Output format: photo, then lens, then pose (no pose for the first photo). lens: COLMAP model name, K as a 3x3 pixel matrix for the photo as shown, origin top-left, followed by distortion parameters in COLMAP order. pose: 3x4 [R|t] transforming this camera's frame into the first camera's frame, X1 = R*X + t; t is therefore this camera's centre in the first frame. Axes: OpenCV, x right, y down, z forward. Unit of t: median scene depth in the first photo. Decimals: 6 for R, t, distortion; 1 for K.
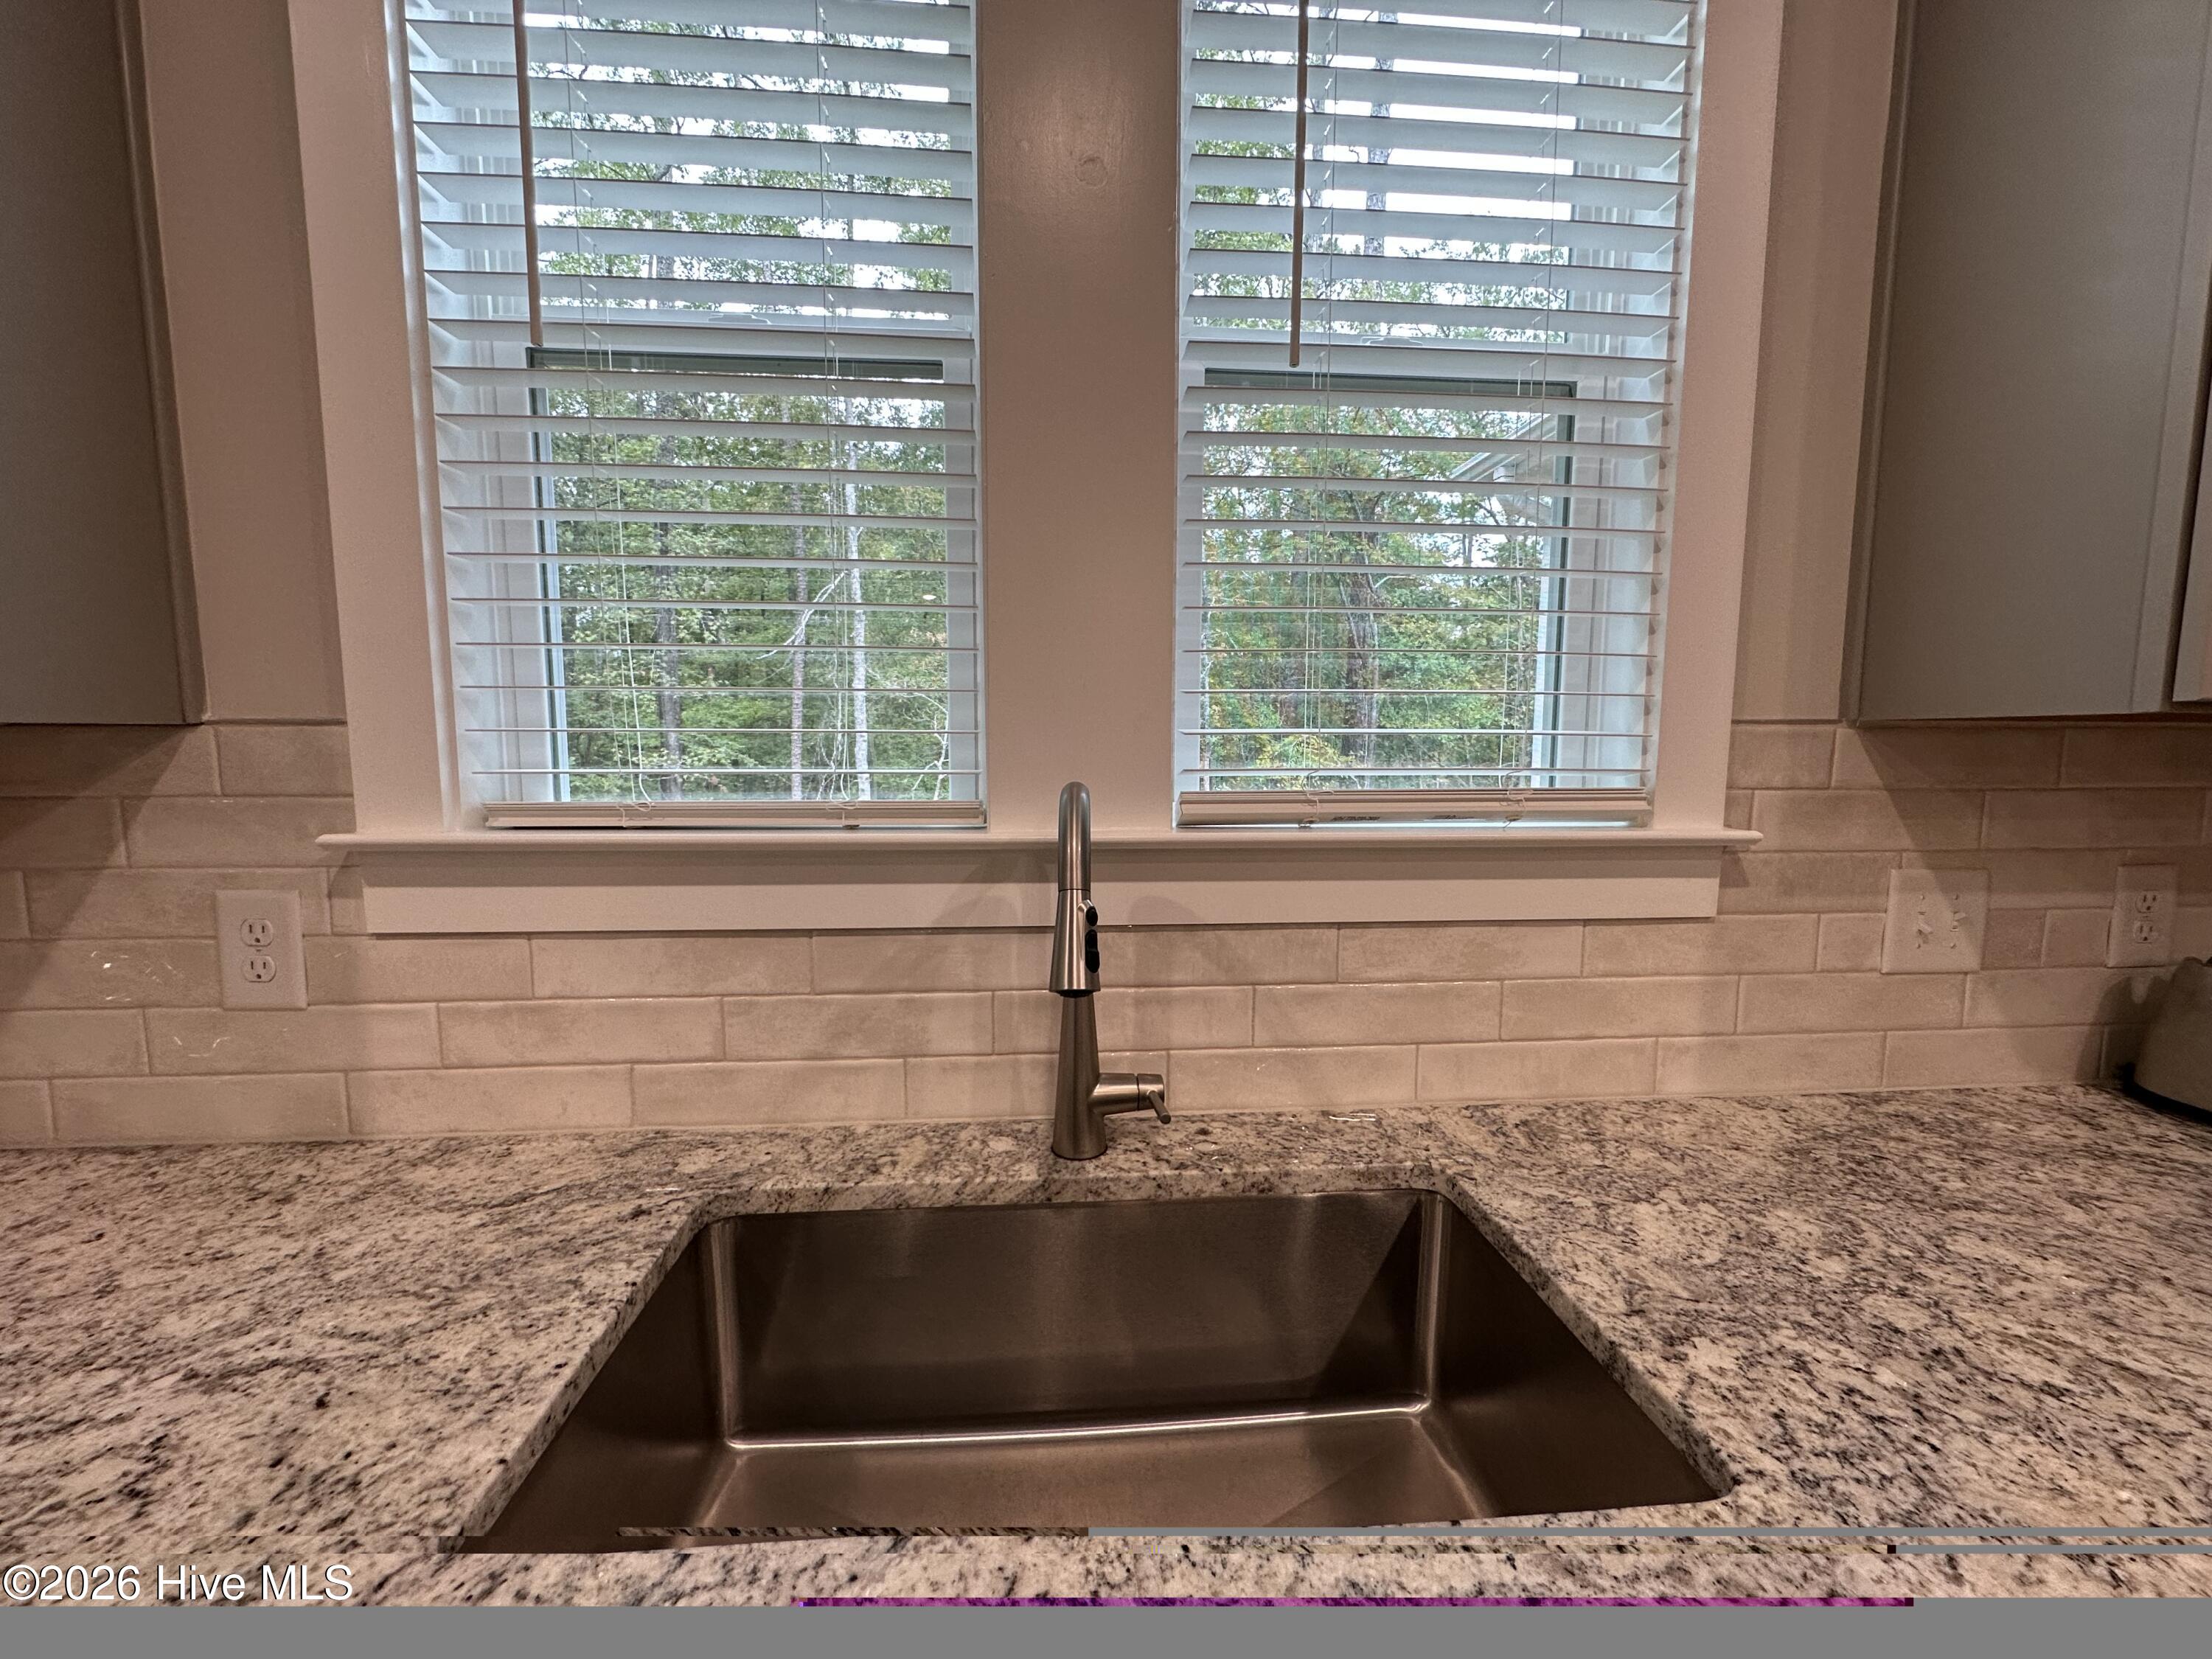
lens RADIAL K [[883.8, 0, 1102.4], [0, 883.8, 820.2], [0, 0, 1]] dist [-0.002371, -0.000226]
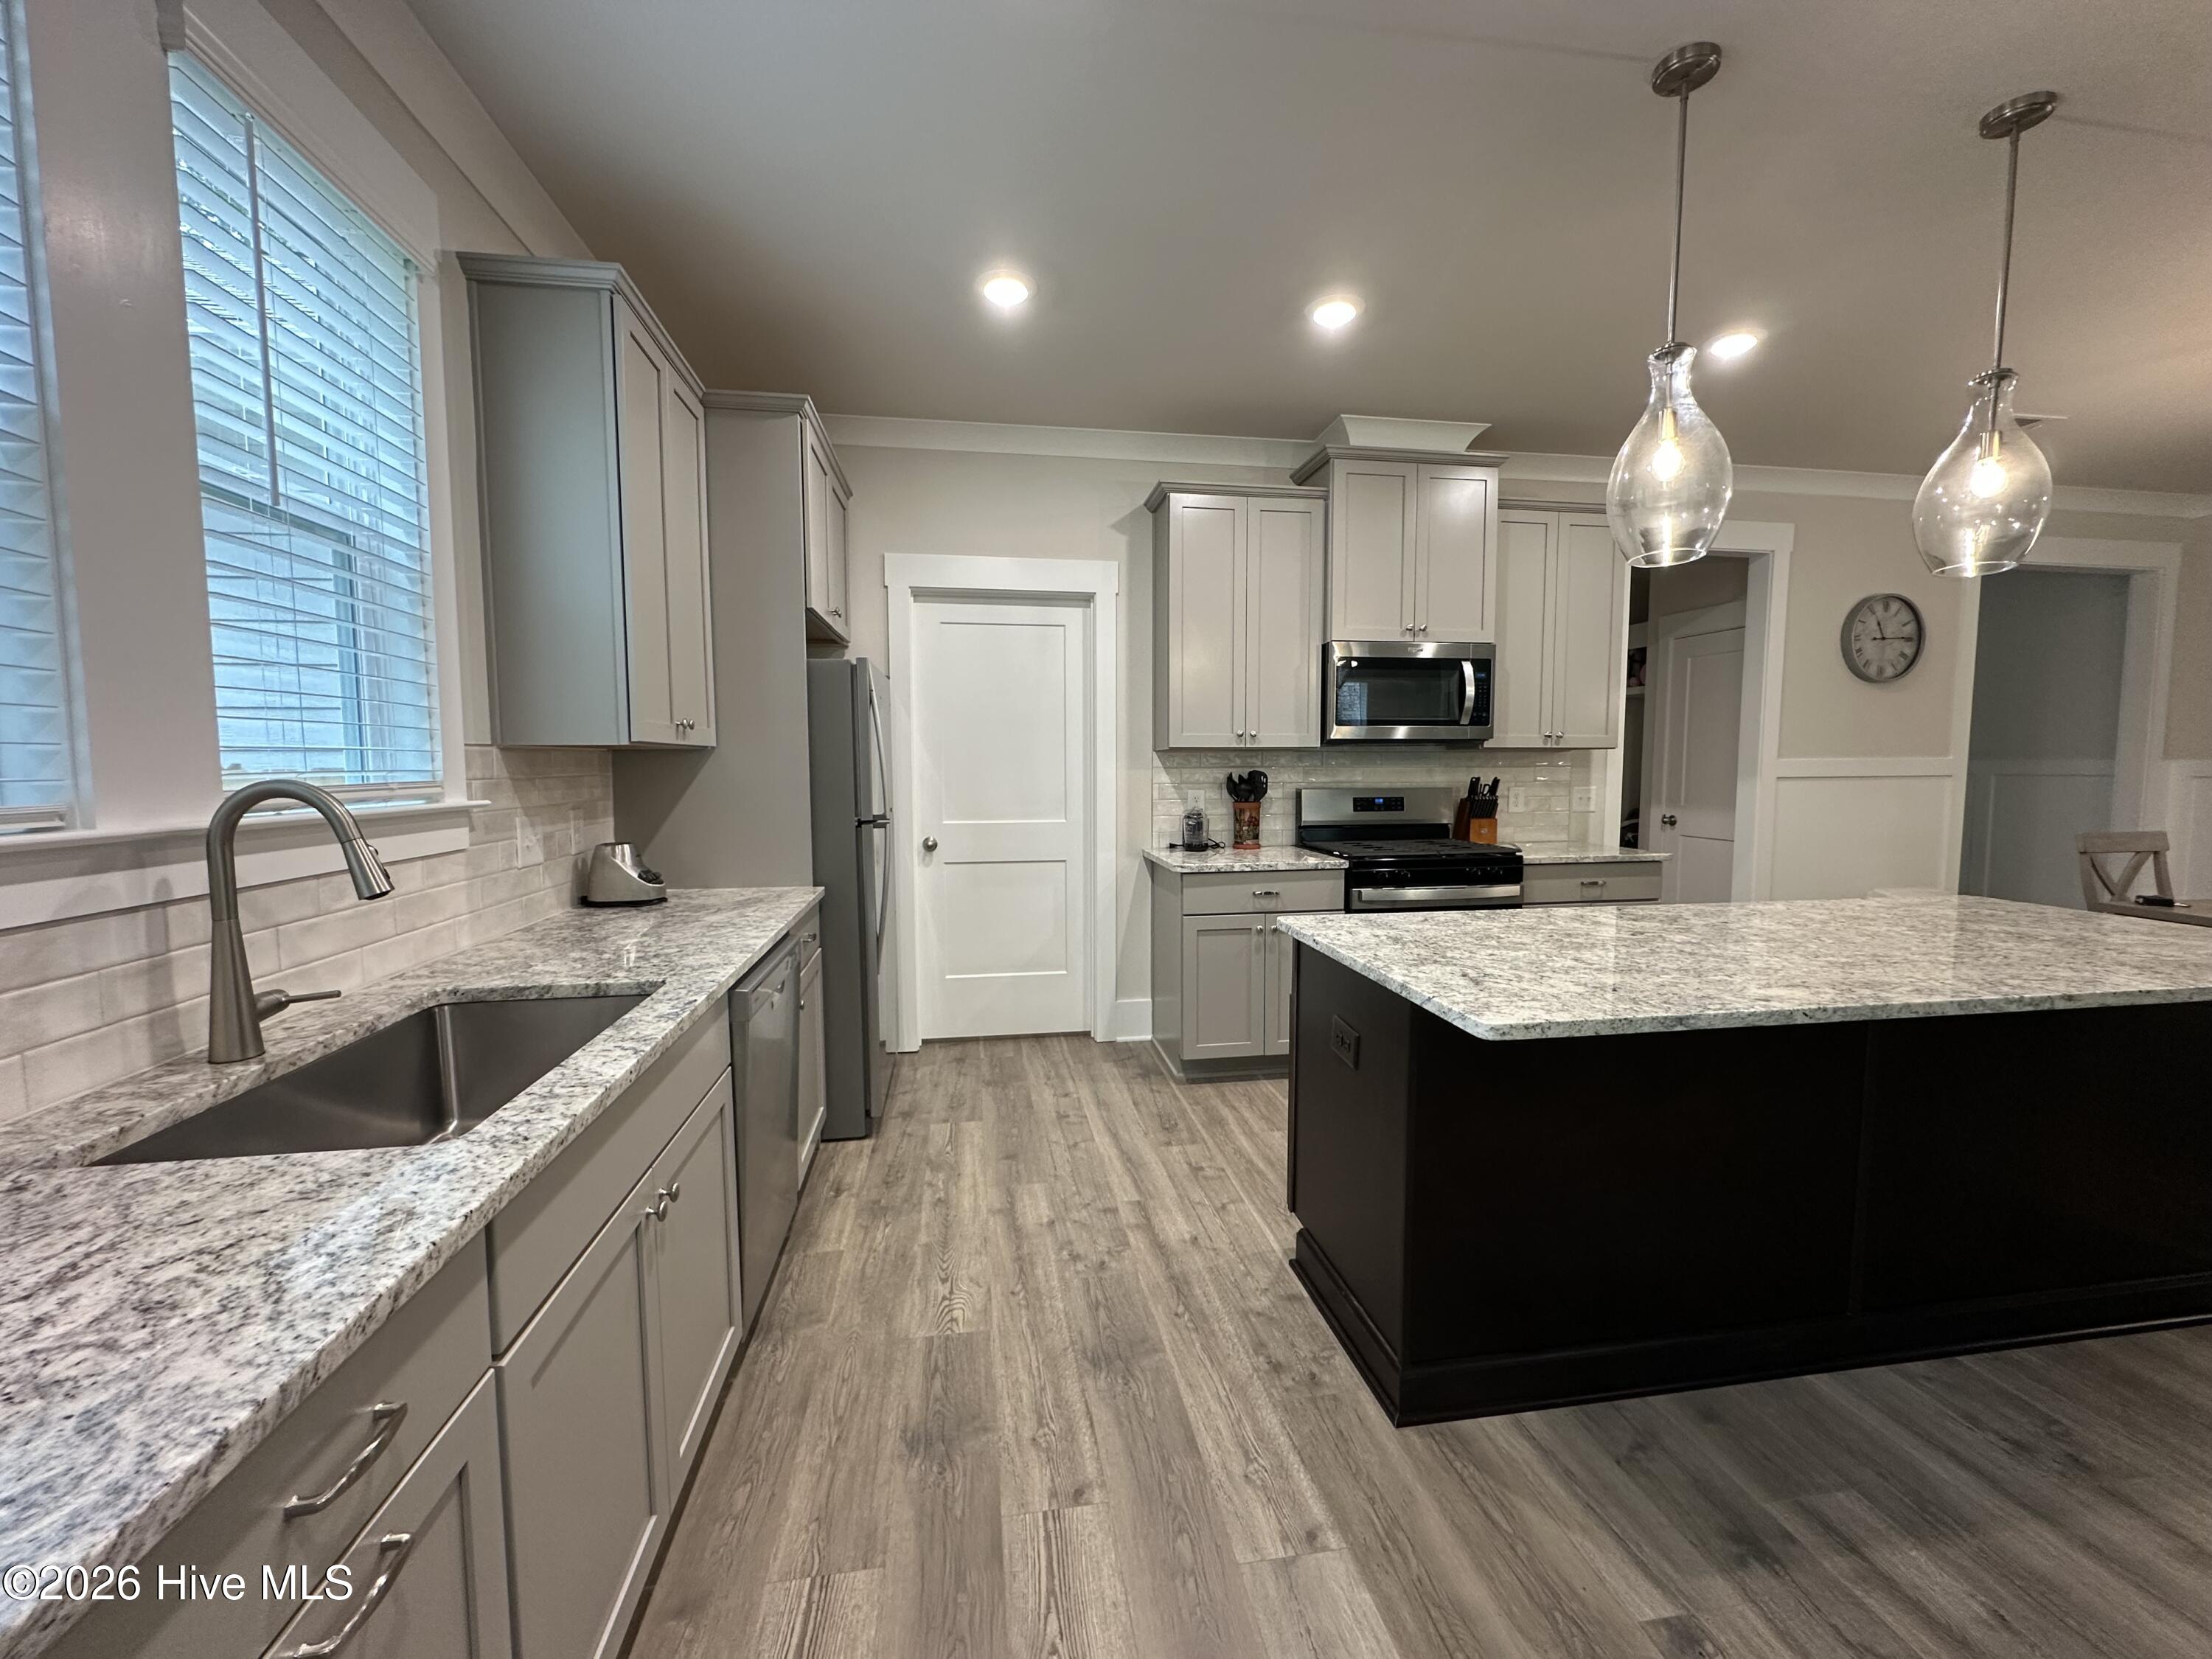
lens RADIAL K [[882.5, 0, 1106.0], [0, 882.5, 829.5], [0, 0, 1]] dist [0.000379, -0.000367]
pose [[-0.086957, -0.078520, 0.993113, -1.397123], [0.101120, 0.991044, 0.087210, 0.047123], [-0.991067, 0.108007, -0.078239, -0.222911]]
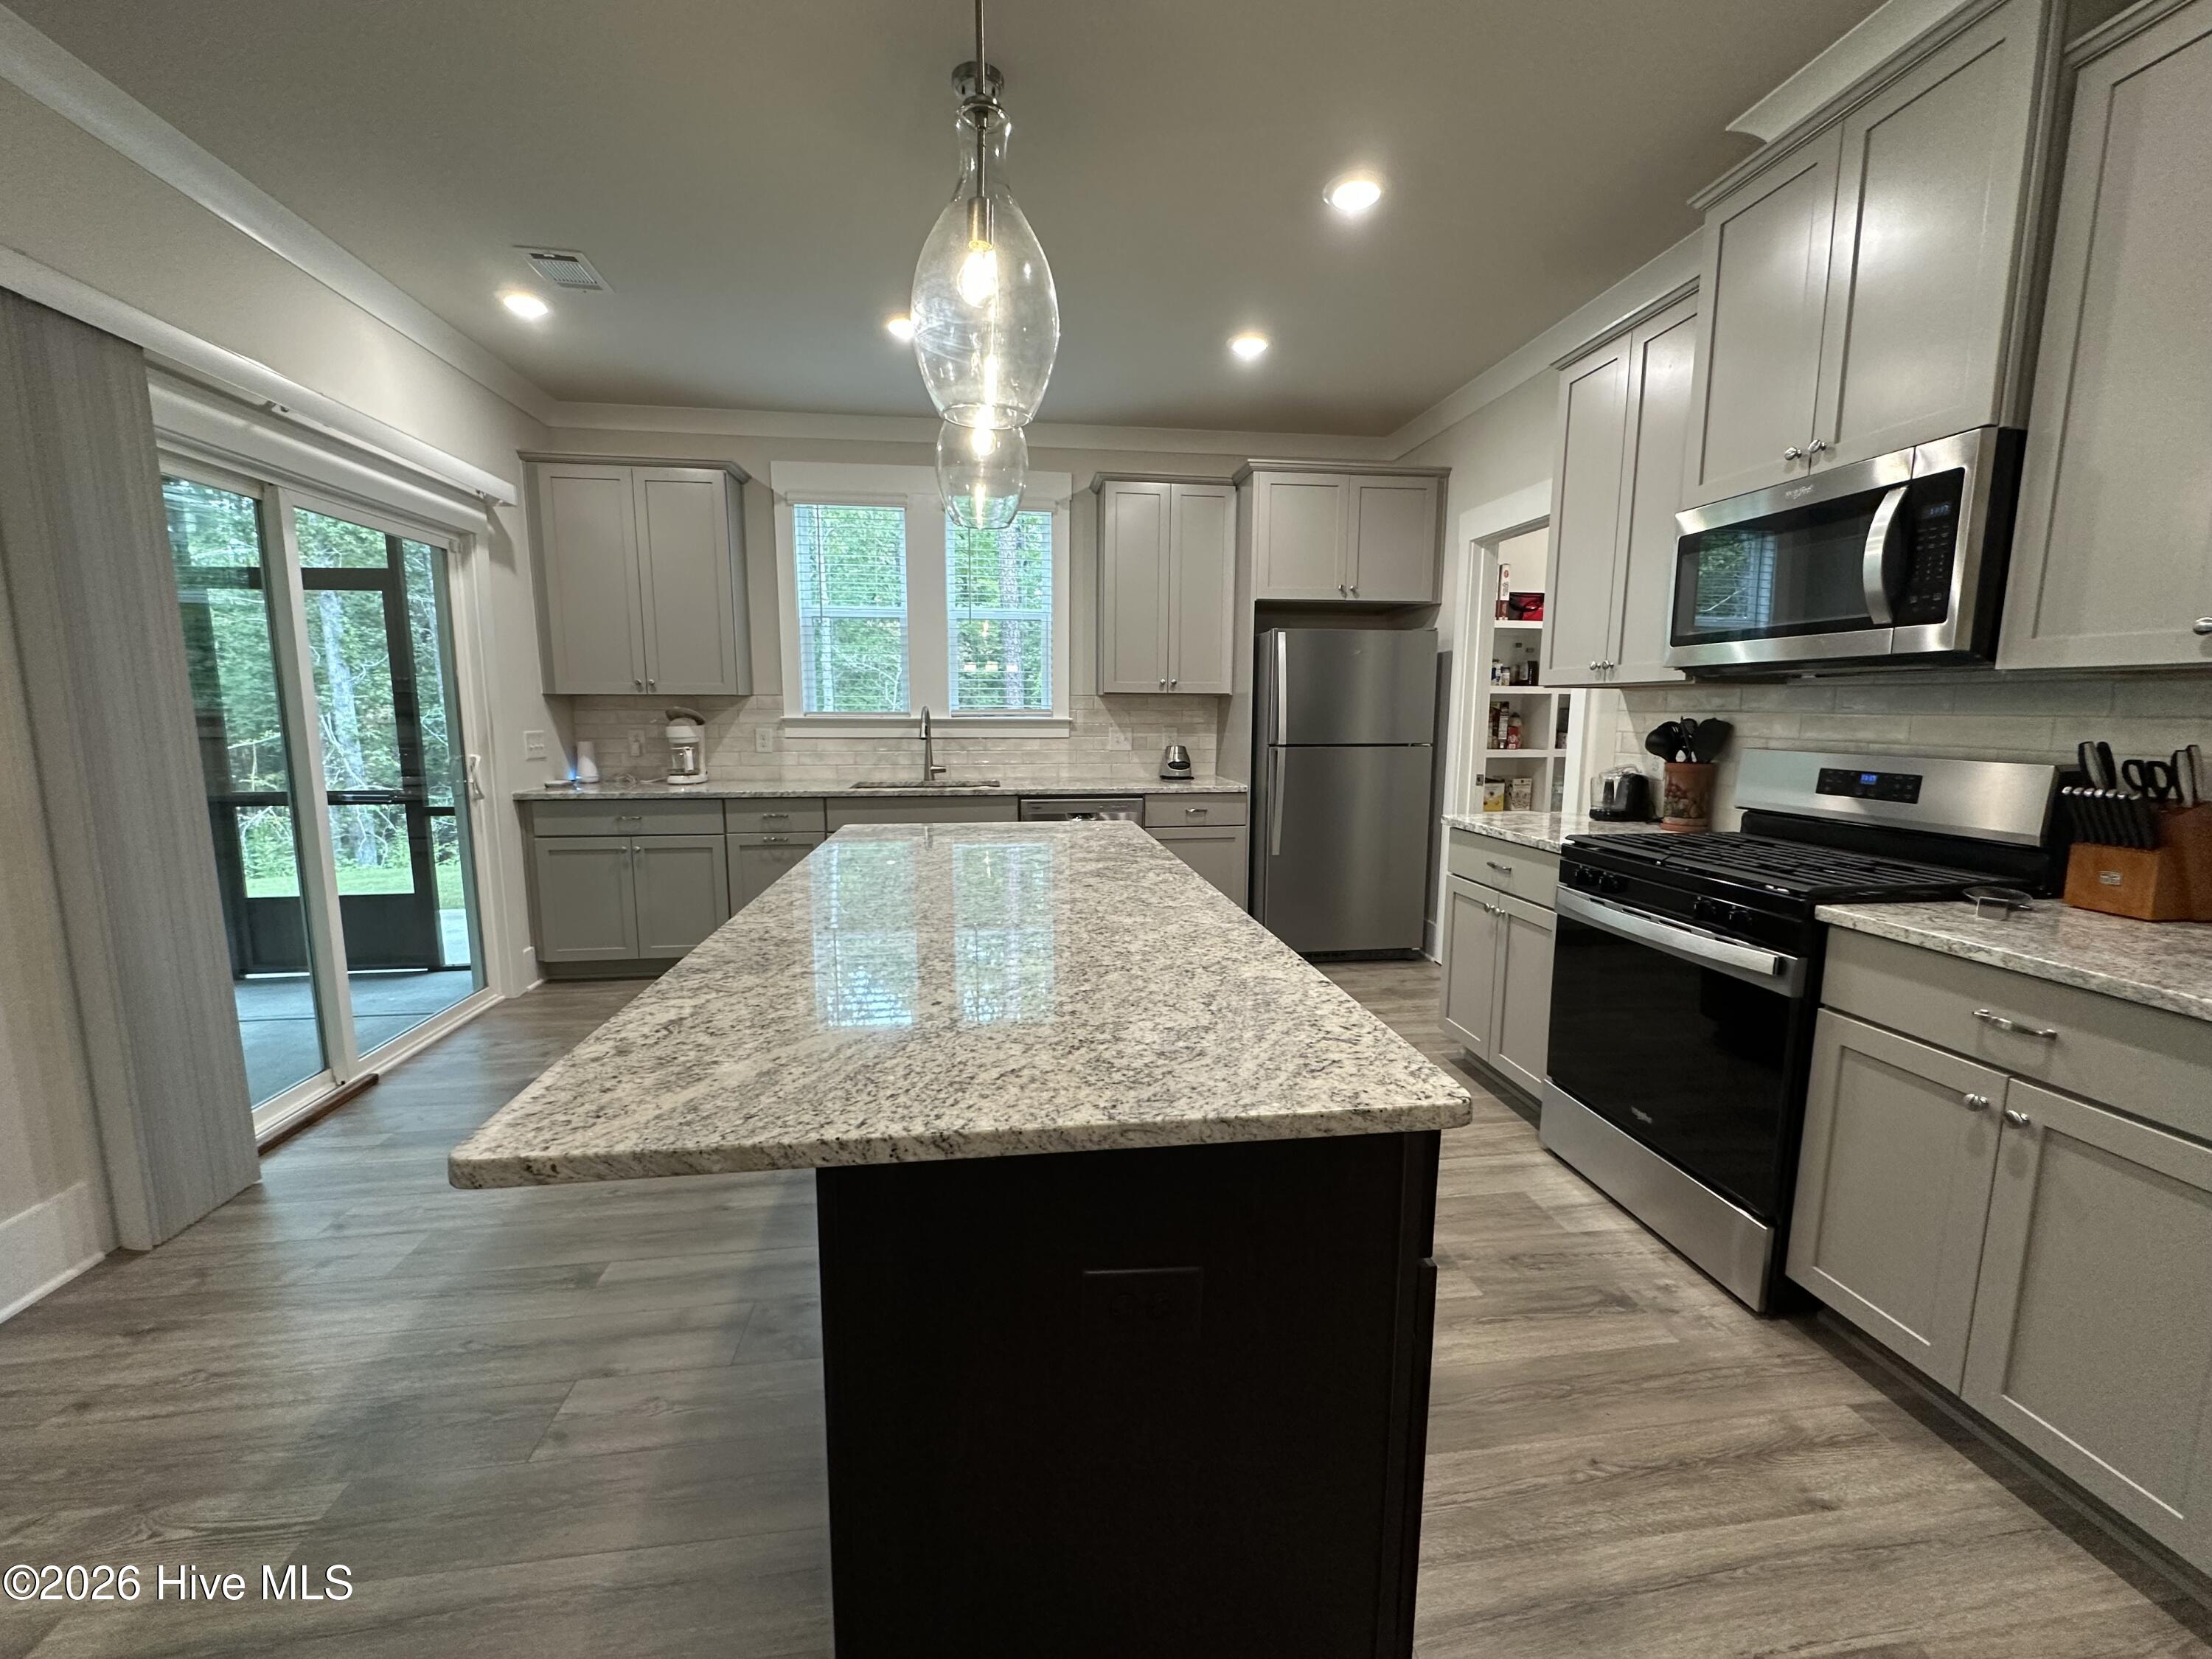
lens RADIAL K [[882.5, 0, 1106.0], [0, 882.5, 829.5], [0, 0, 1]] dist [0.000379, -0.000367]
pose [[0.998724, -0.005397, 0.050215, 0.706214], [0.003423, 0.999222, 0.039295, 0.446631], [-0.050388, -0.039073, 0.997965, -3.972596]]
